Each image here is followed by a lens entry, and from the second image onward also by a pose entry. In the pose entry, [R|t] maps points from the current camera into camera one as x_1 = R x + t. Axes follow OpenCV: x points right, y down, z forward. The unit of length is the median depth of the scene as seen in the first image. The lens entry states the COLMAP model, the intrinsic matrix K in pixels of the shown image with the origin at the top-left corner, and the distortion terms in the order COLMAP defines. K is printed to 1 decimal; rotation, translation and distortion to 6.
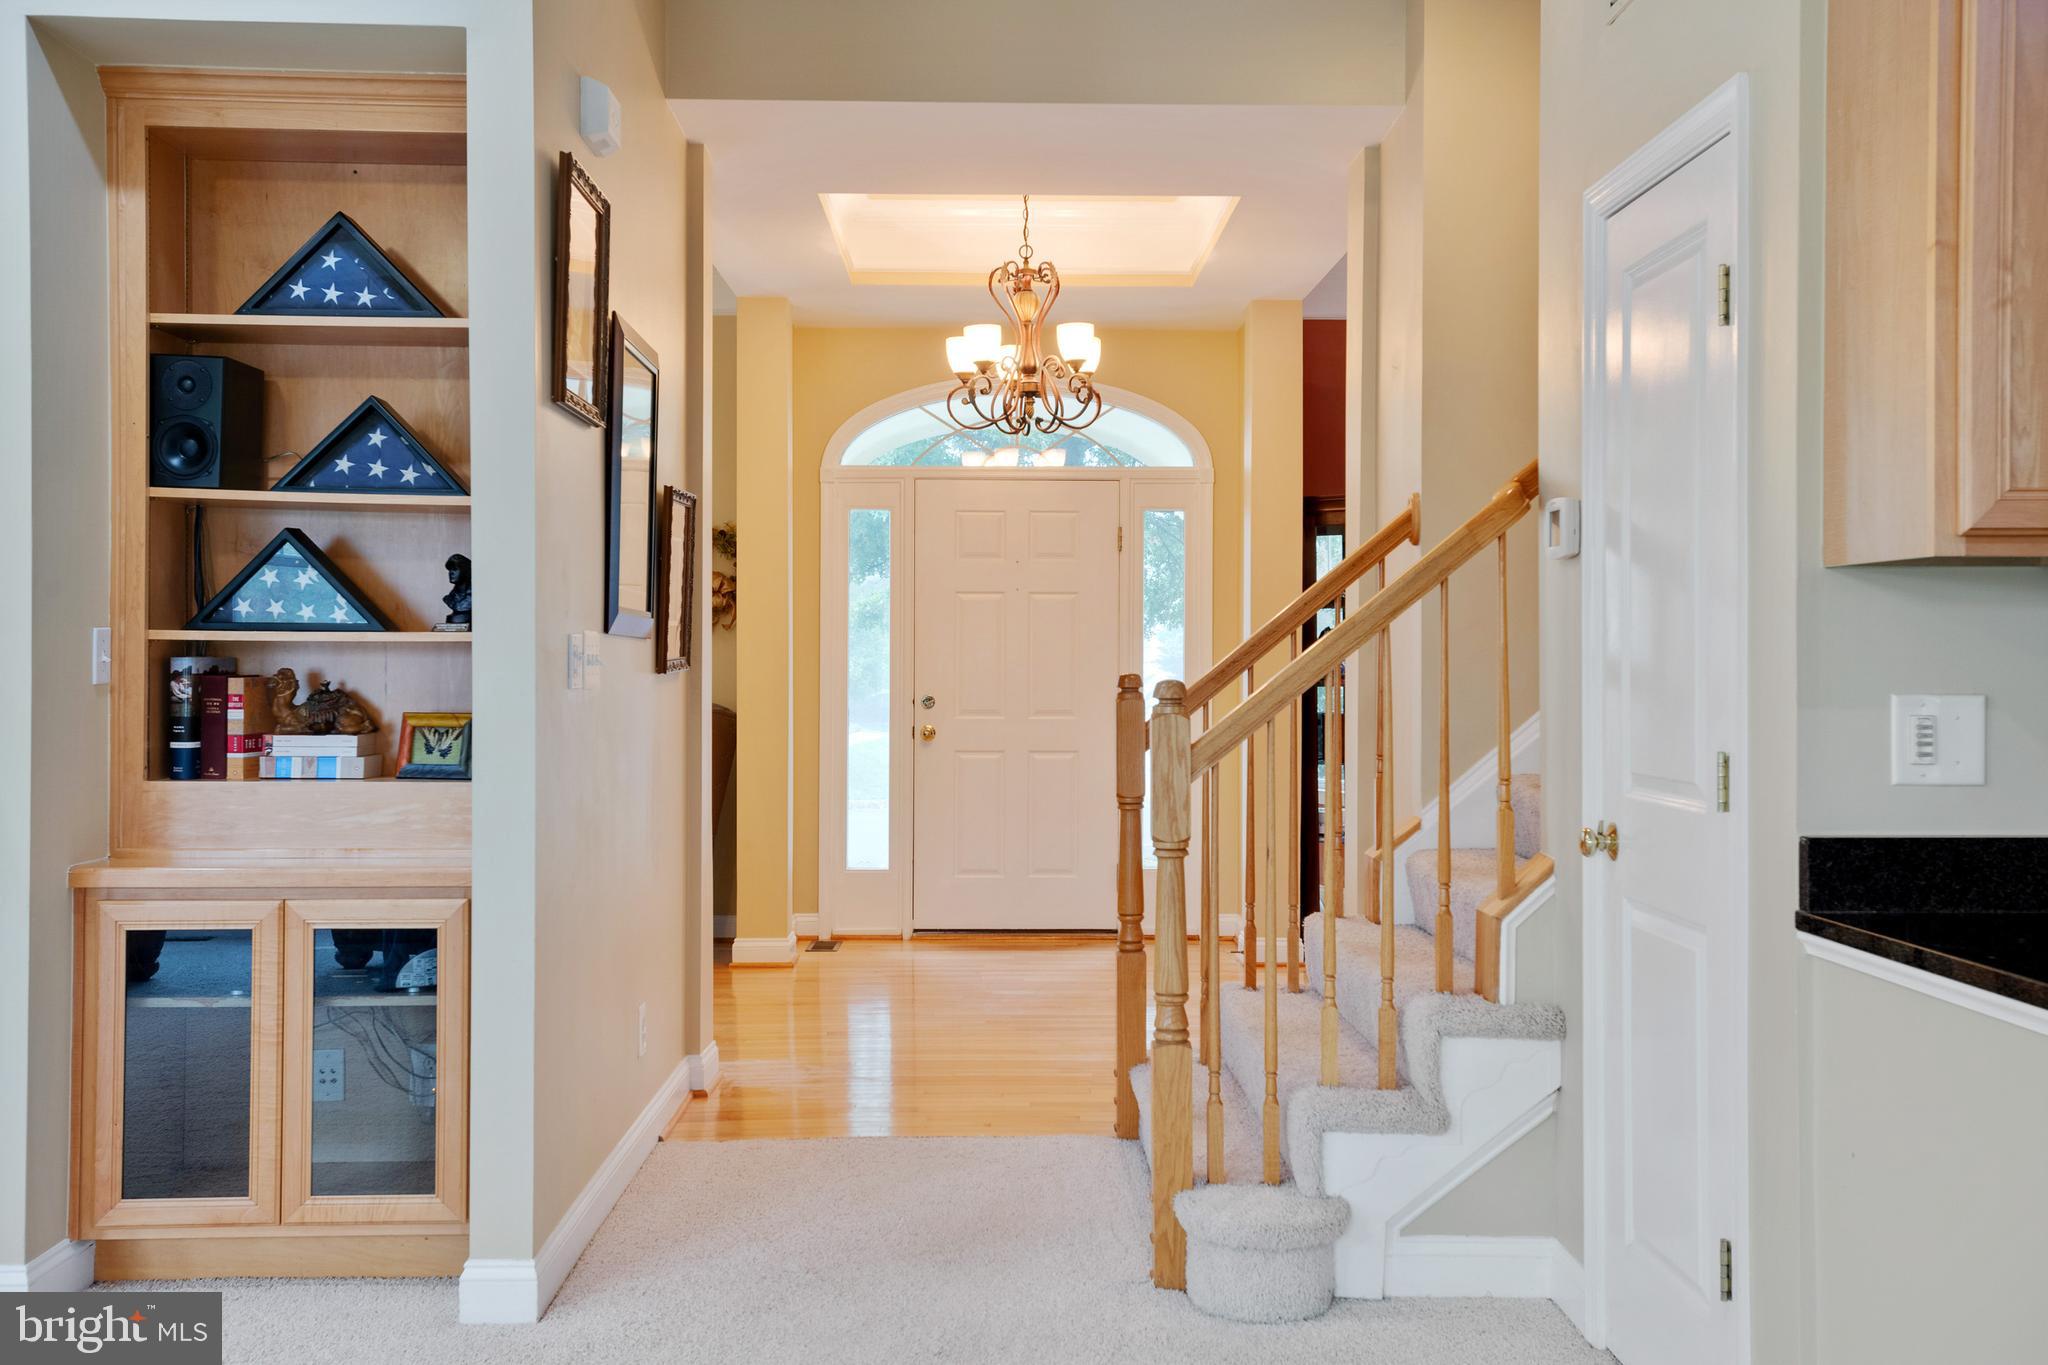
lens RADIAL K [[1986.3, 0, 1024.0], [0, 1986.3, 682.5], [0, 0, 1]] dist [0.006968, 0.184278]
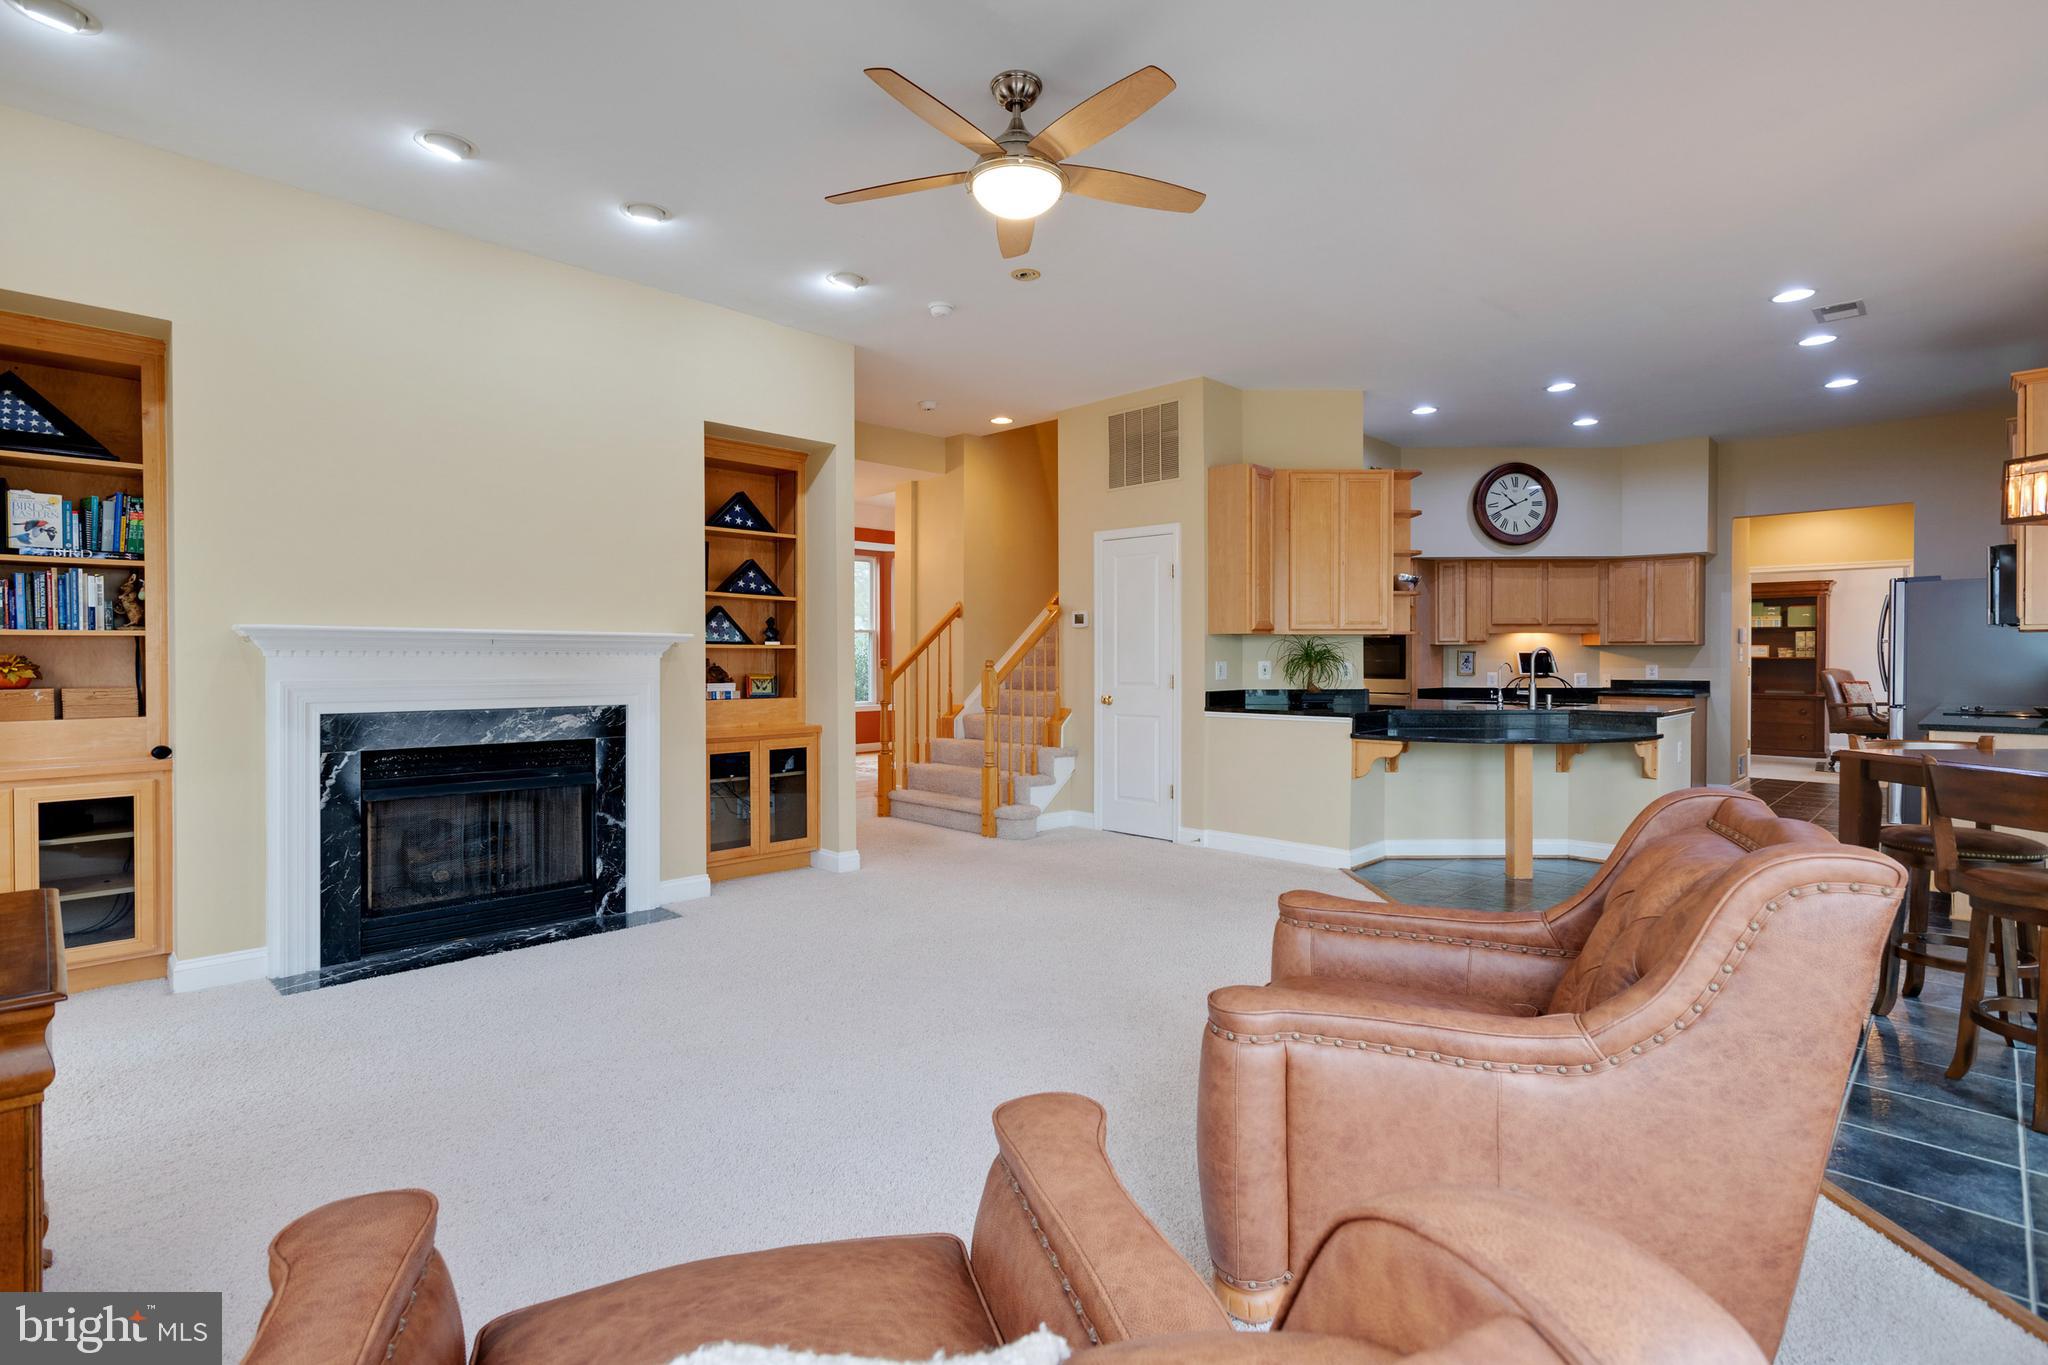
lens RADIAL K [[981.8, 0, 1033.8], [0, 981.8, 673.6], [0, 0, 1]] dist [0.001947, 0.000924]
pose [[0.709264, -0.013829, 0.704807, -1.076910], [0.010787, 0.999903, 0.008764, 0.007164], [-0.704860, 0.001387, 0.709345, -0.251935]]
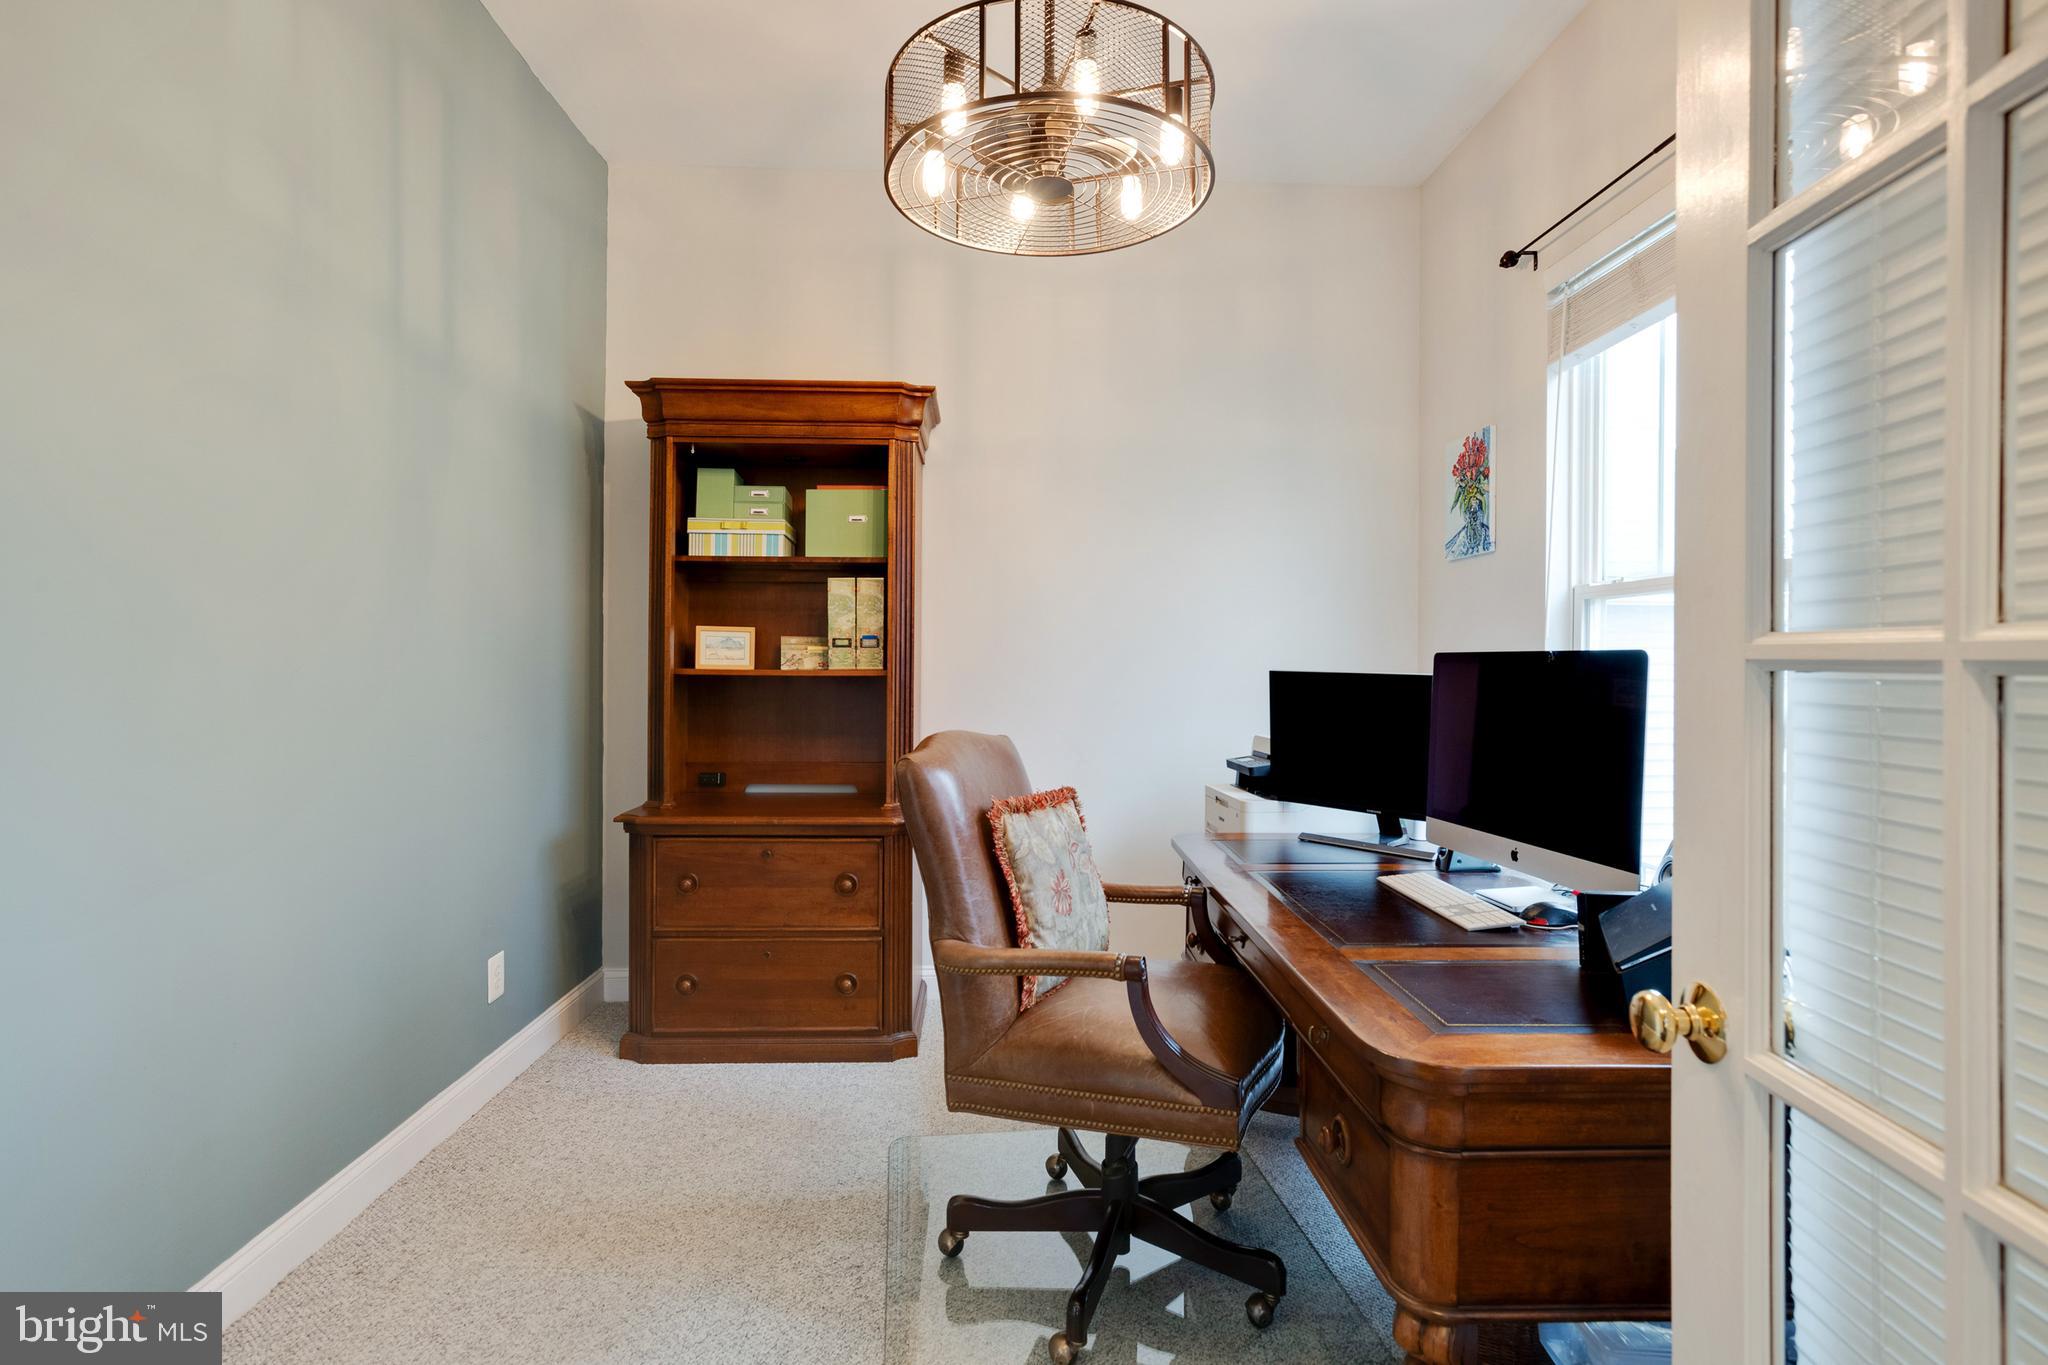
lens RADIAL K [[964.8, 0, 1021.9], [0, 964.8, 662.0], [0, 0, 1]] dist [0.000245, 0.001545]
pose [[-0.022358, -0.000662, 0.999750, 1.972189], [-0.000065, 1.000000, 0.000661, 0.000575], [-0.999750, -0.000050, -0.022359, 0.104401]]
